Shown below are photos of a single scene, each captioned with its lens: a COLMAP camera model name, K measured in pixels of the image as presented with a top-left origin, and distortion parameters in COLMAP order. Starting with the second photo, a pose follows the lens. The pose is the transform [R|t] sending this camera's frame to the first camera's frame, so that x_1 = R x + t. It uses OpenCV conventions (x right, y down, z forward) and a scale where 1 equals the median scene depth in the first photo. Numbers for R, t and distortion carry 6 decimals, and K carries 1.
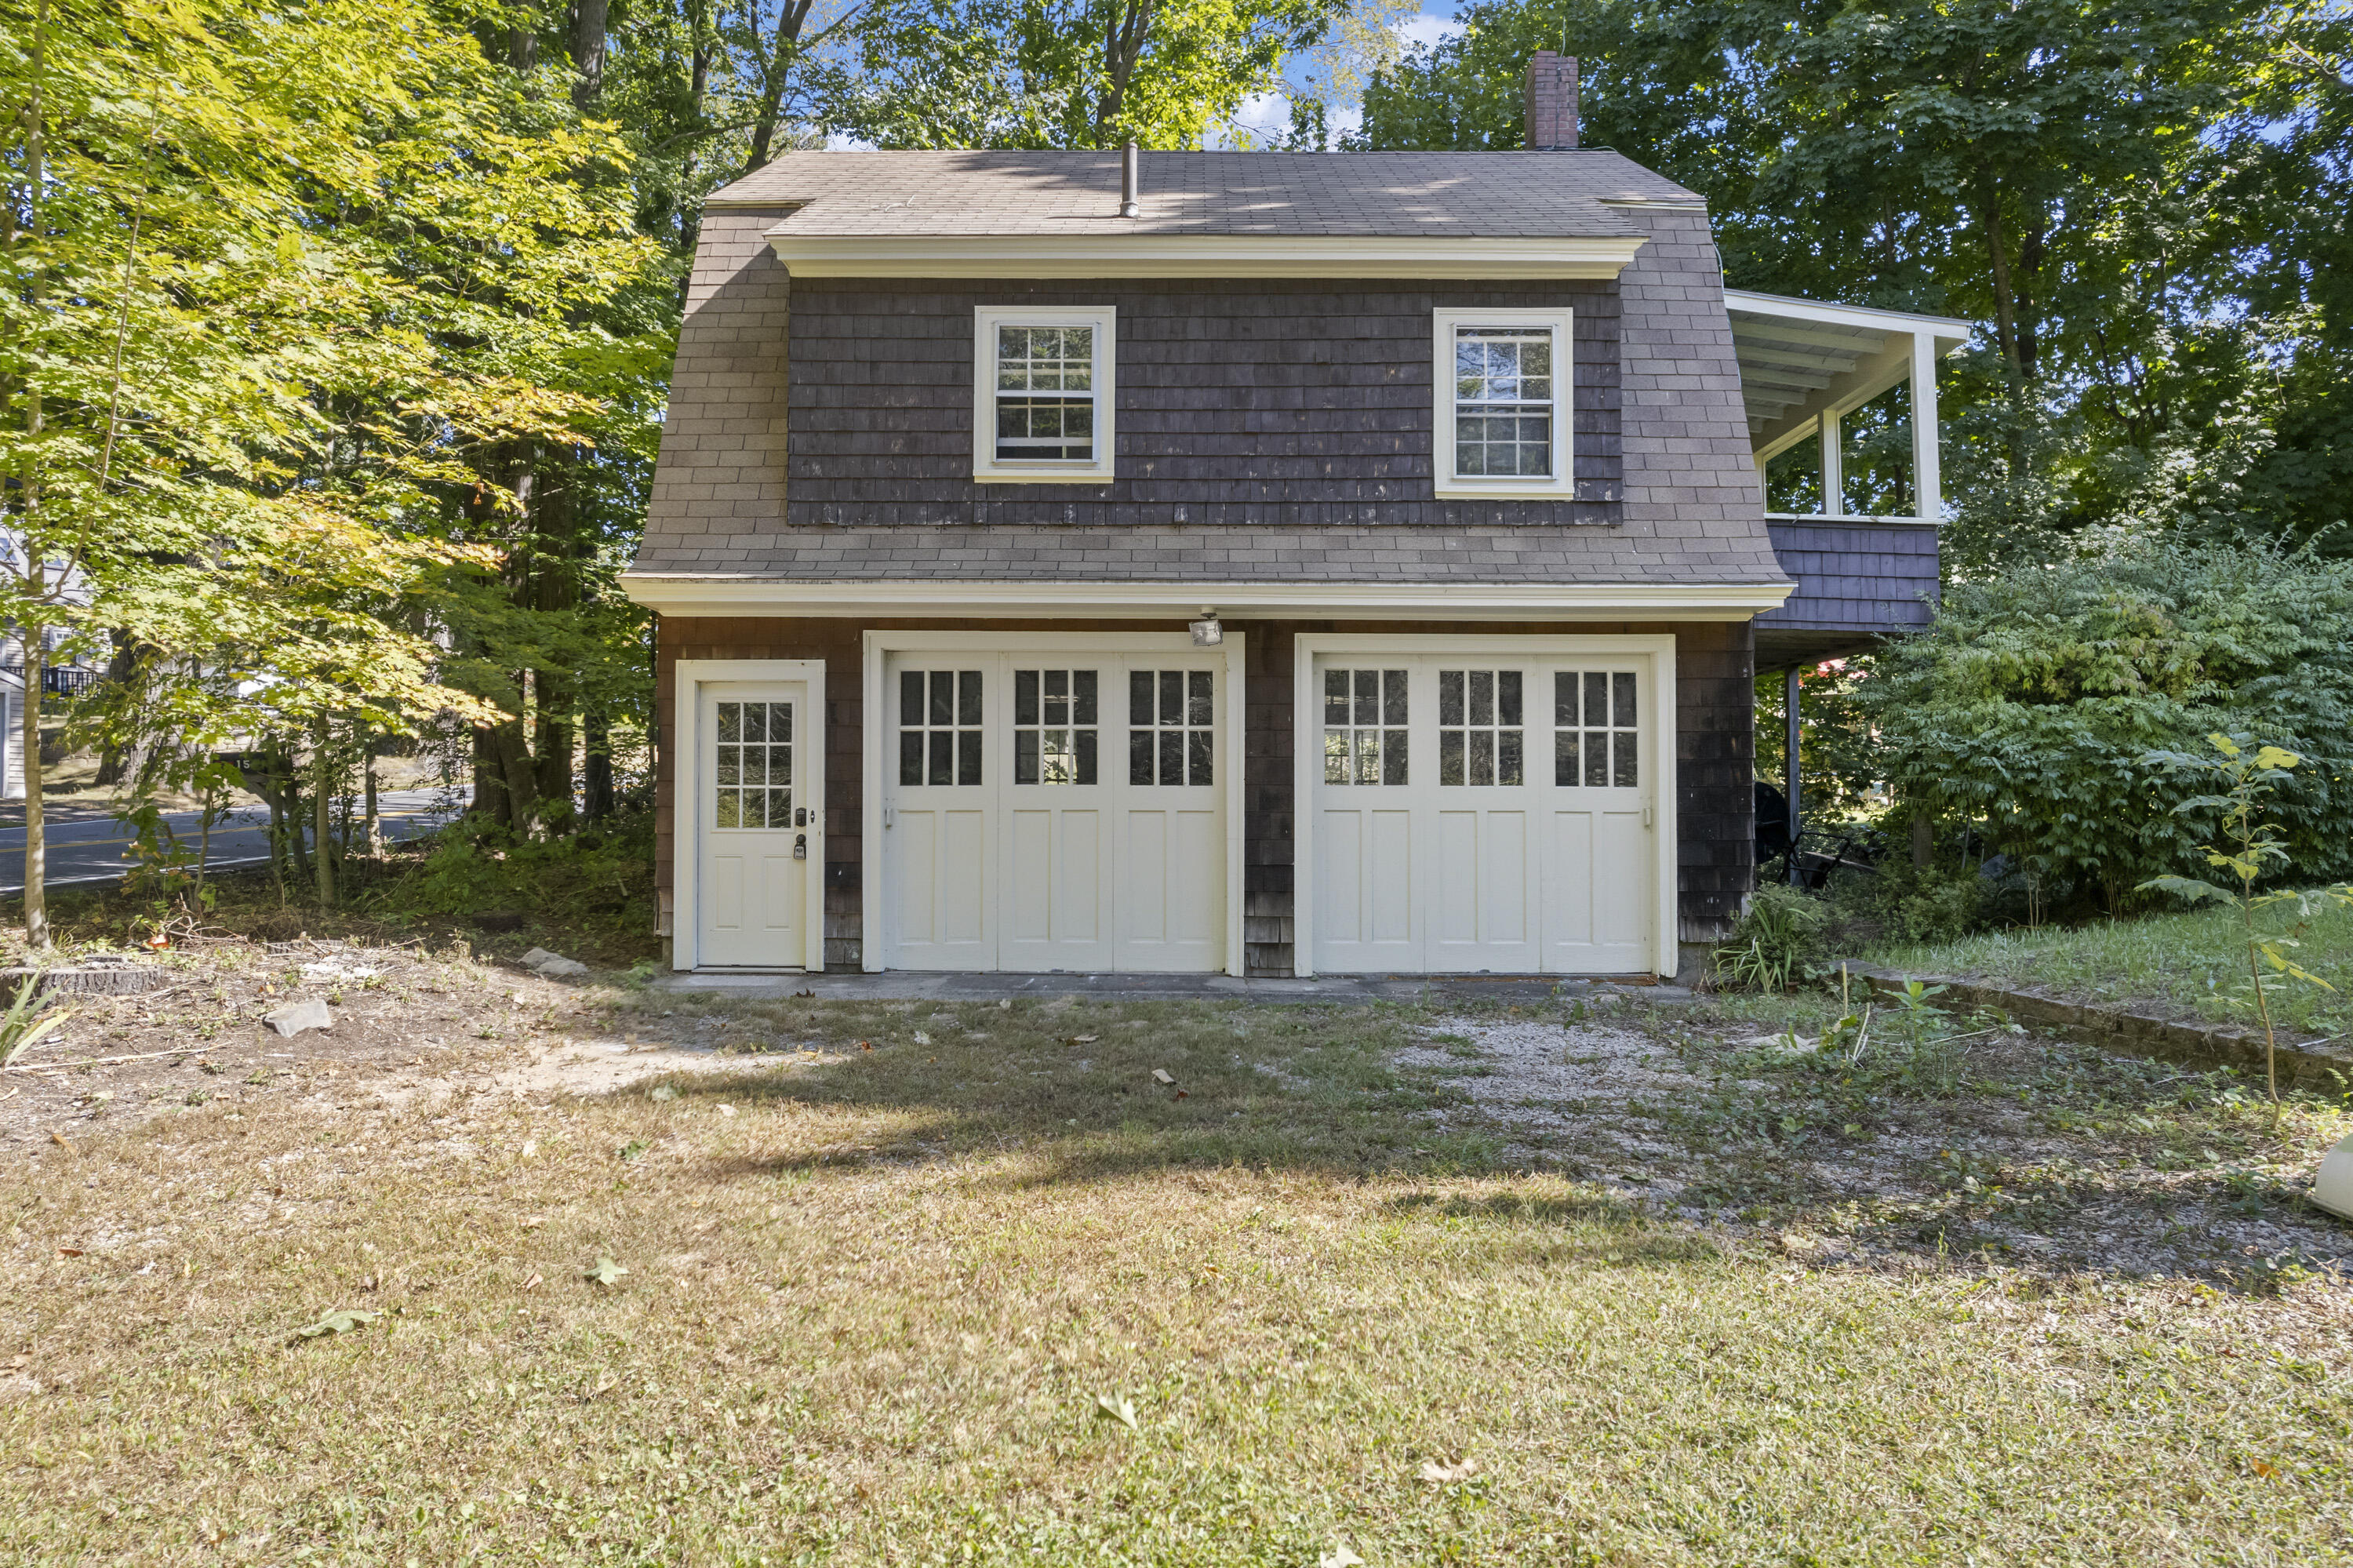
lens RADIAL K [[1328.2, 0, 1177.0], [0, 1328.2, 669.7], [0, 0, 1]] dist [-0.072185, -0.000056]
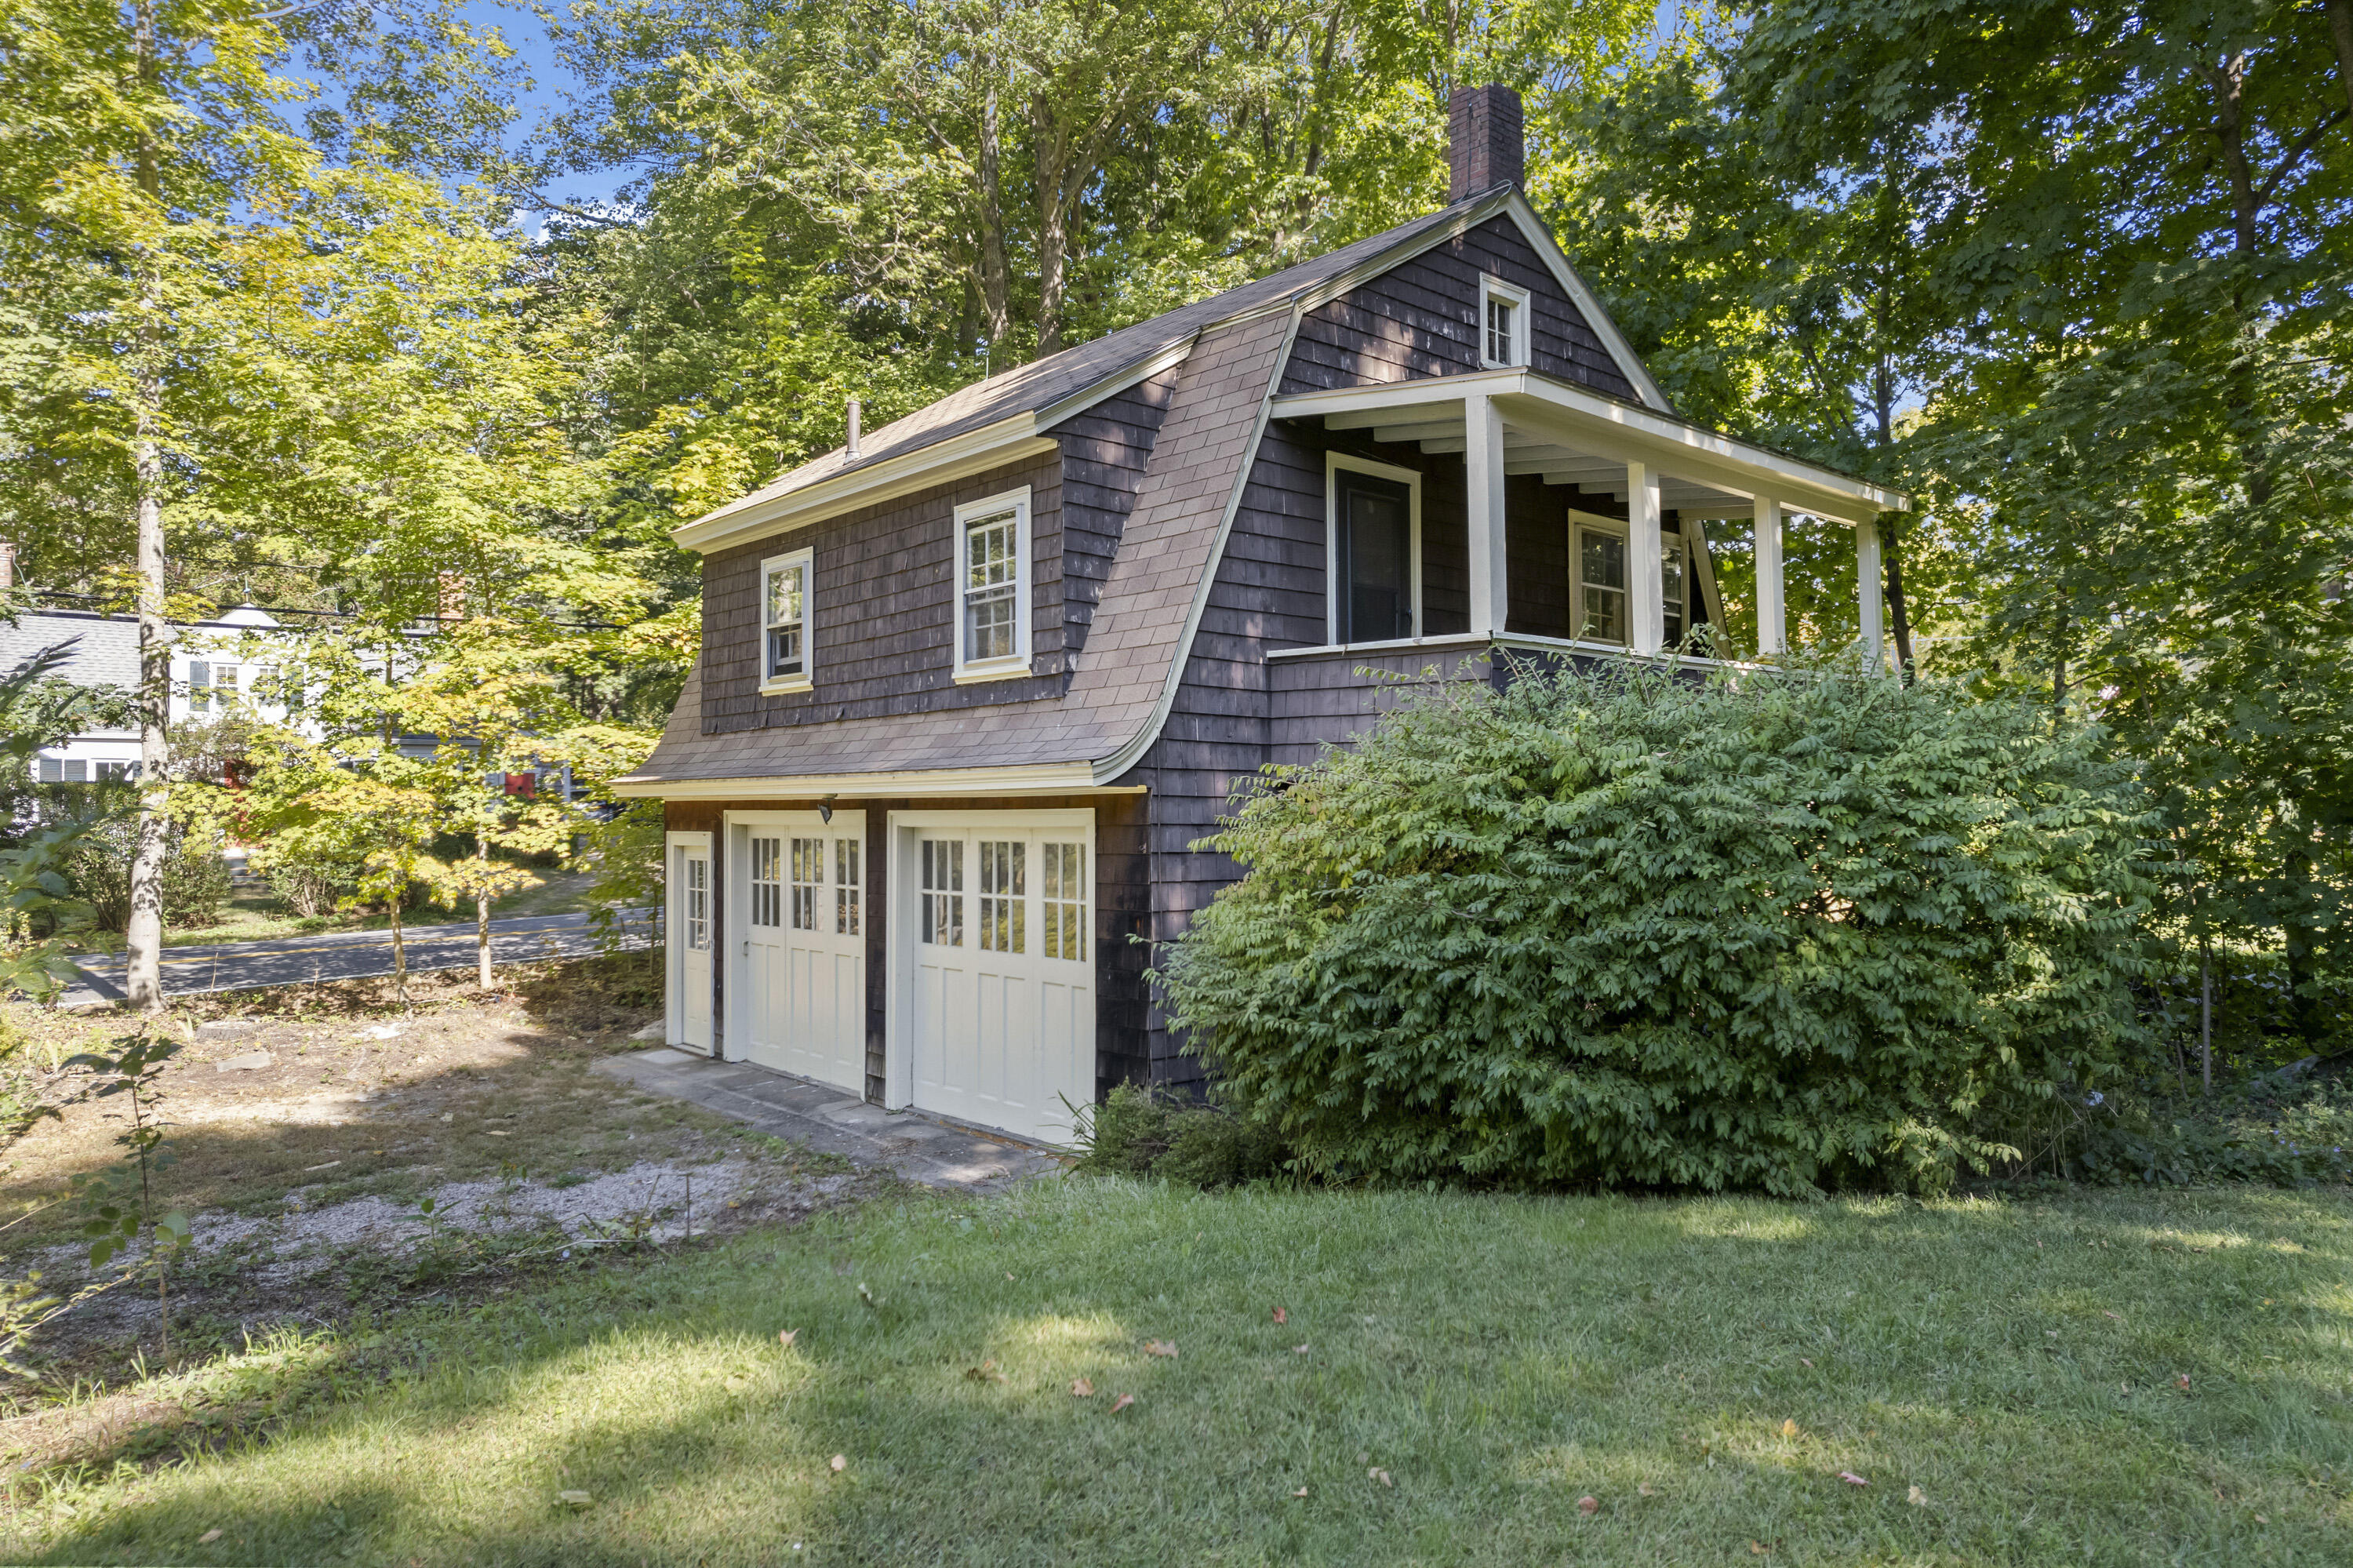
lens RADIAL K [[1512.0, 0, 1176.4], [0, 1512.0, 794.6], [0, 0, 1]] dist [-0.052145, 0.000334]
pose [[0.693558, -0.018407, -0.720166, 1.200161], [0.018324, 0.999801, -0.007907, -0.025257], [0.720168, -0.007712, 0.693757, 0.268185]]
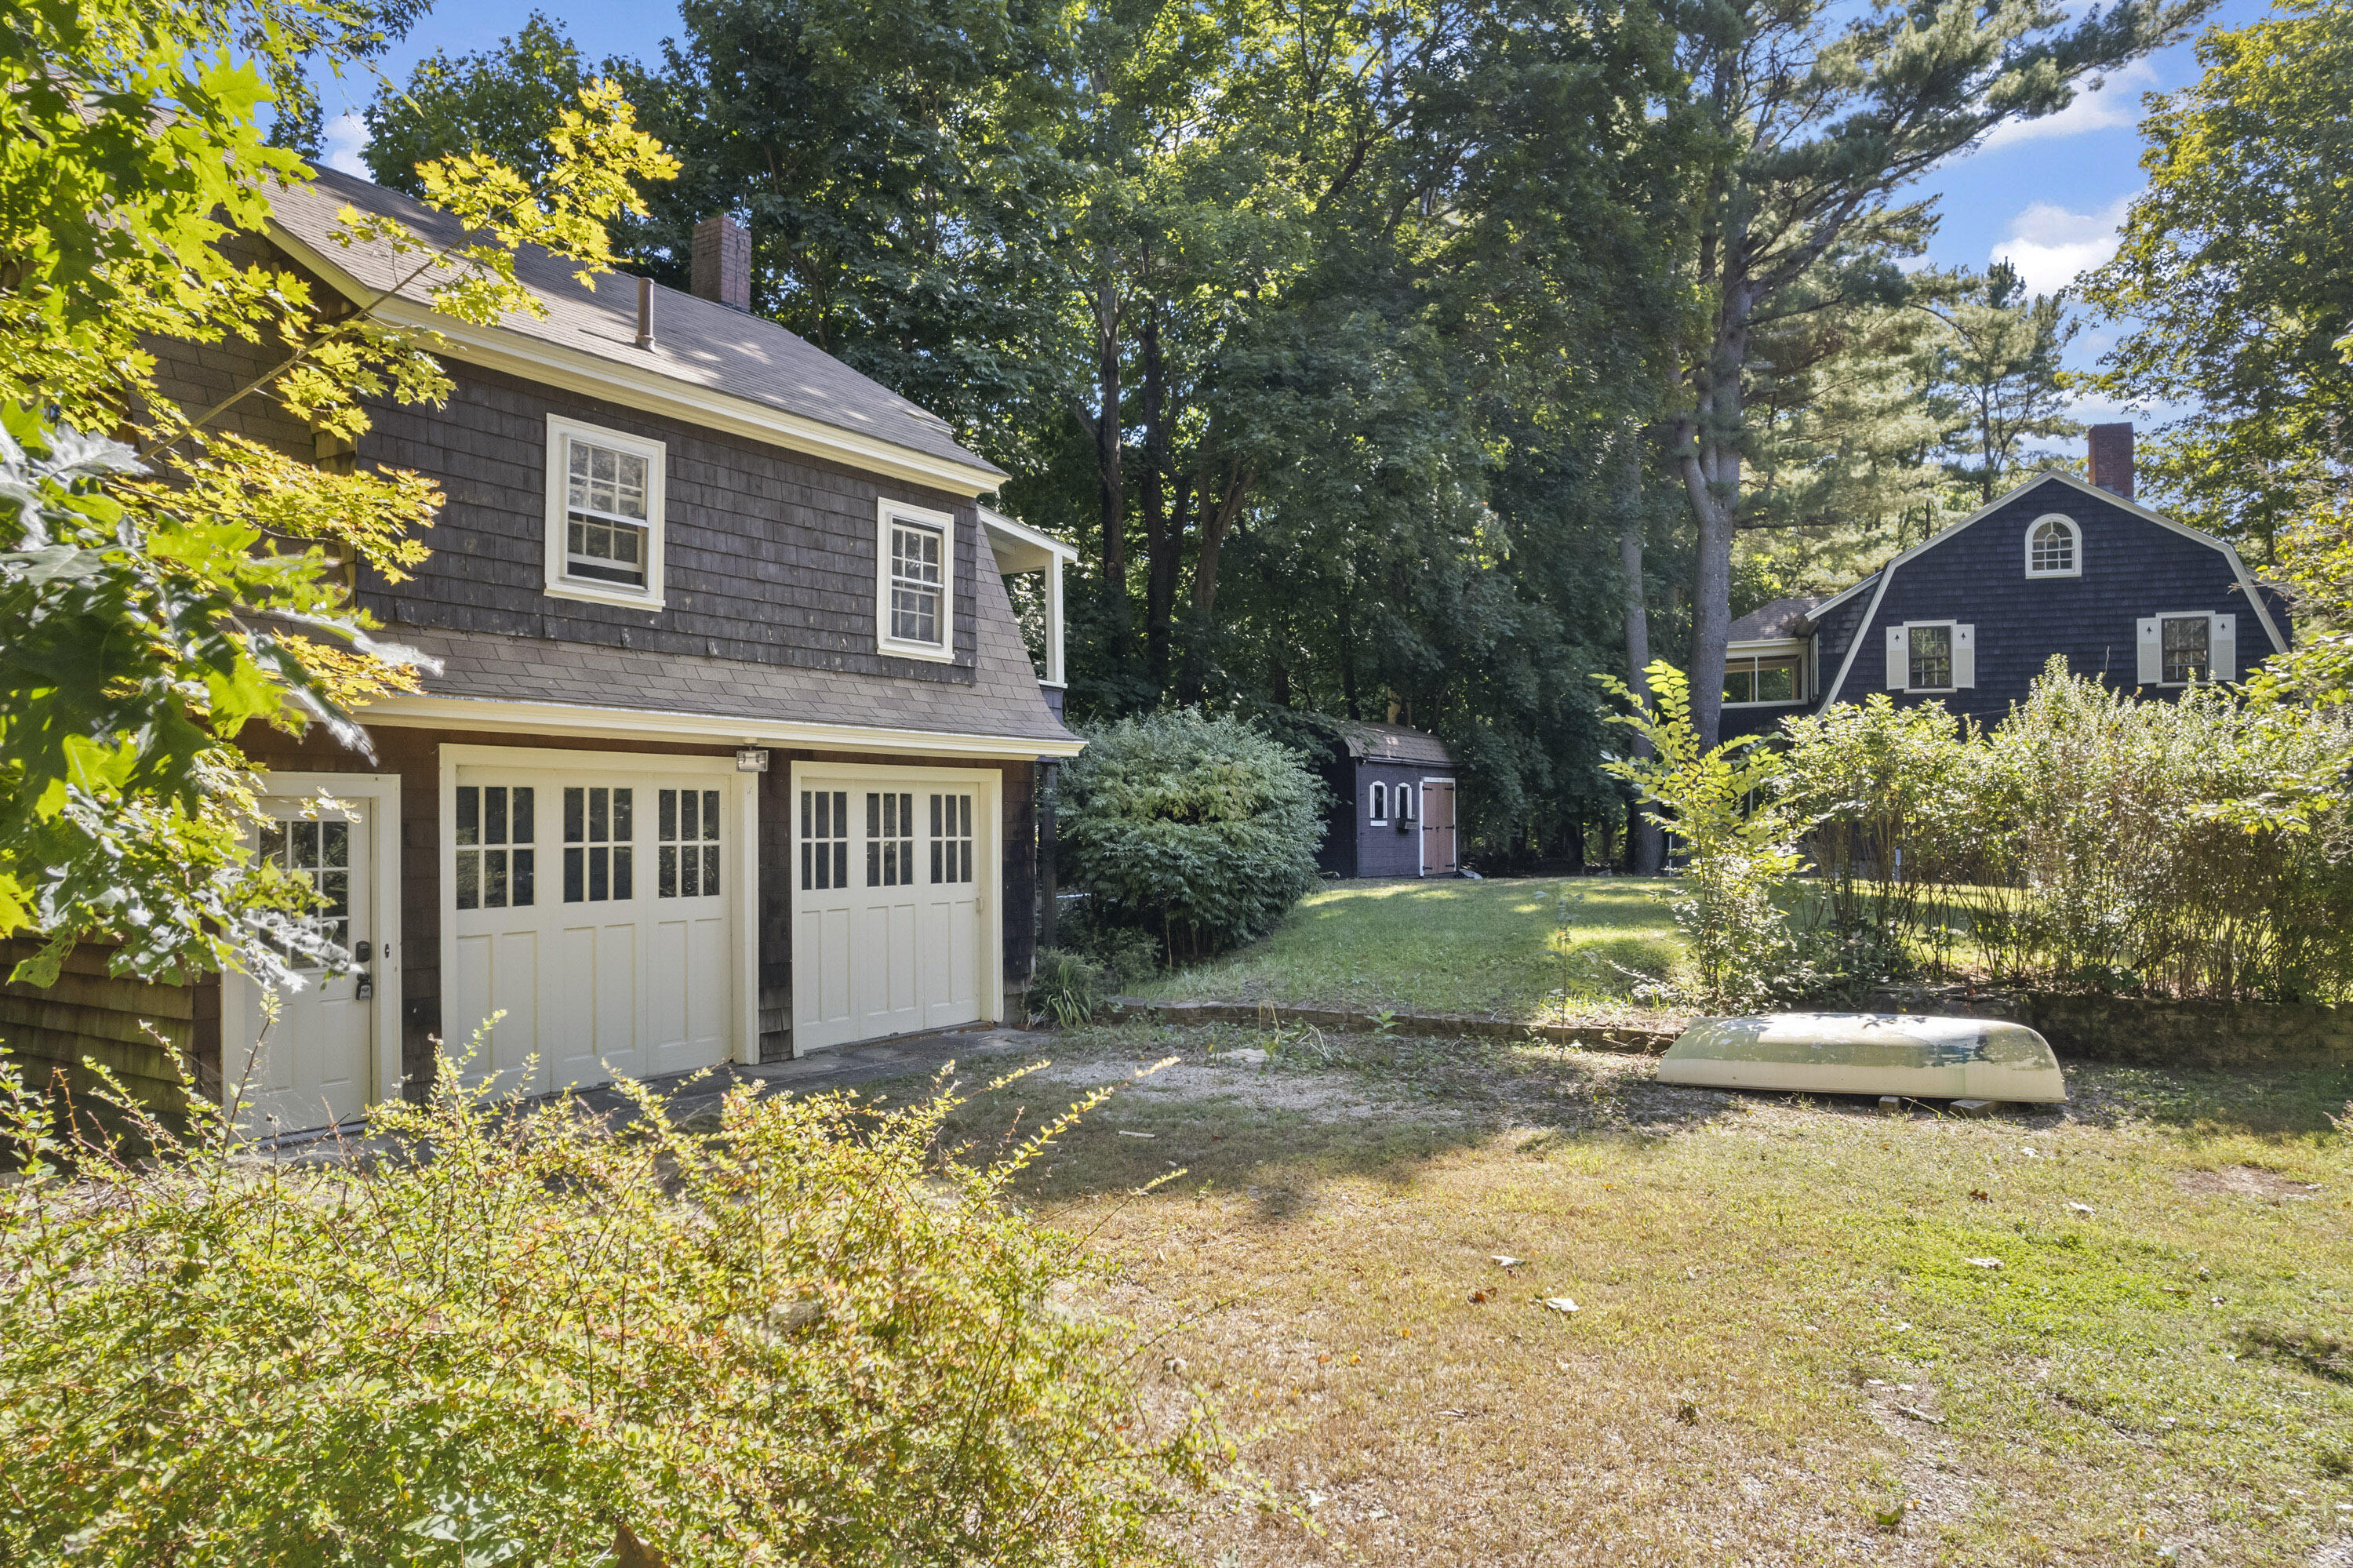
lens RADIAL K [[1547.5, 0, 1181.7], [0, 1547.5, 805.2], [0, 0, 1]] dist [-0.043721, 0.001169]
pose [[0.515039, 0.002797, 0.857162, -0.881424], [-0.018099, 0.999807, 0.007613, -0.004325], [-0.856976, -0.019435, 0.514990, 0.015058]]
